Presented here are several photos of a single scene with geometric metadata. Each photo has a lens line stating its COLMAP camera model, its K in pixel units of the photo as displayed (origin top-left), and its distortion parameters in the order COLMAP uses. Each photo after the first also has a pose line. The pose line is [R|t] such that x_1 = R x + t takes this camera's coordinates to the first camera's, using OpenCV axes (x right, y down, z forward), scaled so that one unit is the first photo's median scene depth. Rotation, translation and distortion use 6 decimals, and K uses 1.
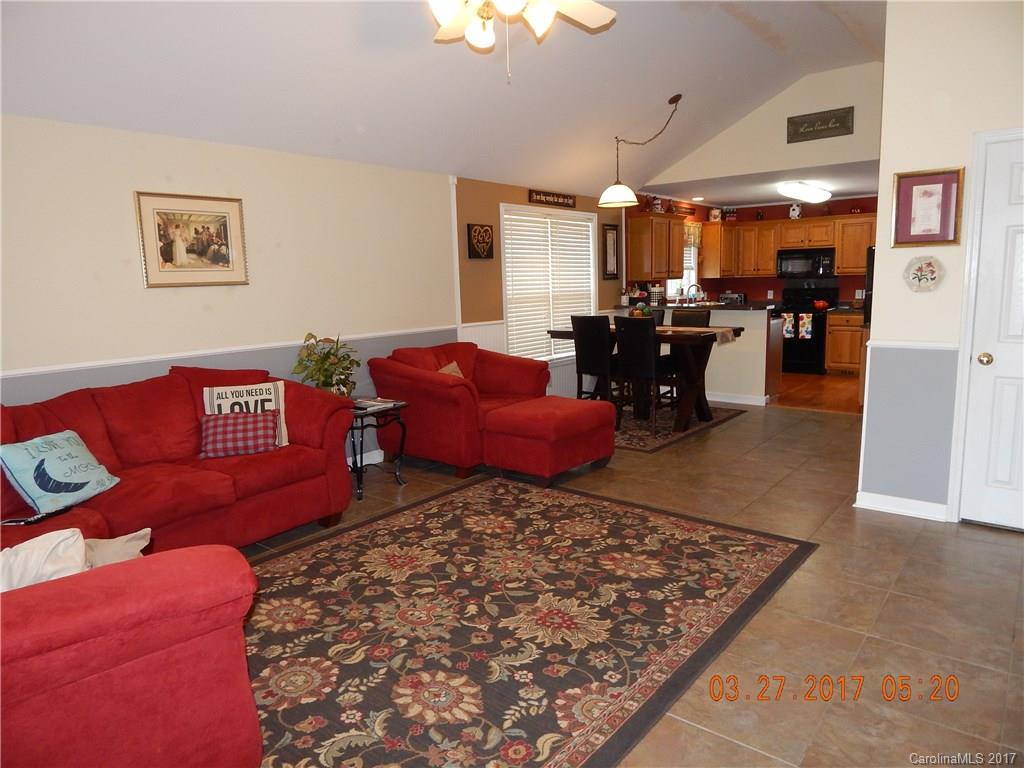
lens RADIAL K [[671.9, 0, 510.0], [0, 671.9, 384.8], [0, 0, 1]] dist [0.001809, -0.003074]
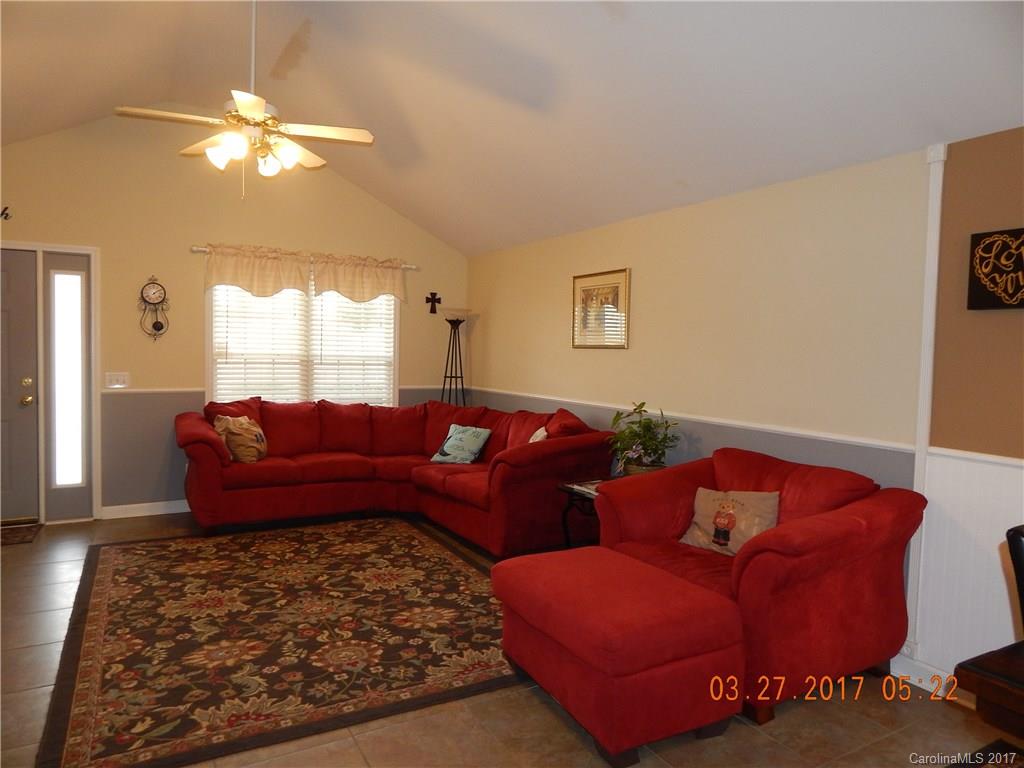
lens RADIAL K [[671.9, 0, 510.0], [0, 671.9, 384.8], [0, 0, 1]] dist [0.001809, -0.003074]
pose [[-0.366631, 0.069065, -0.927800, 0.888071], [-0.152208, 0.979352, 0.133049, -0.279043], [0.917831, 0.189998, -0.348548, 1.645504]]
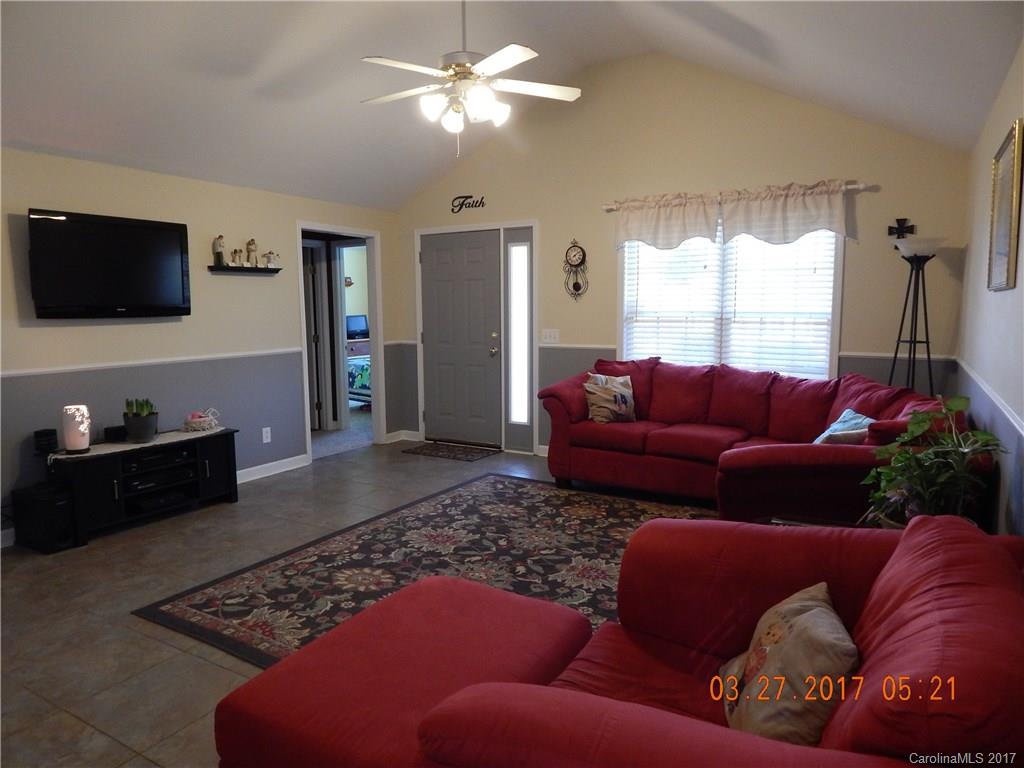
lens RADIAL K [[671.9, 0, 510.0], [0, 671.9, 384.8], [0, 0, 1]] dist [0.001809, -0.003074]
pose [[-0.988920, 0.048268, -0.140386, 0.091506], [0.008685, 0.962858, 0.269870, -0.298308], [0.148197, 0.265660, -0.952608, 1.976973]]
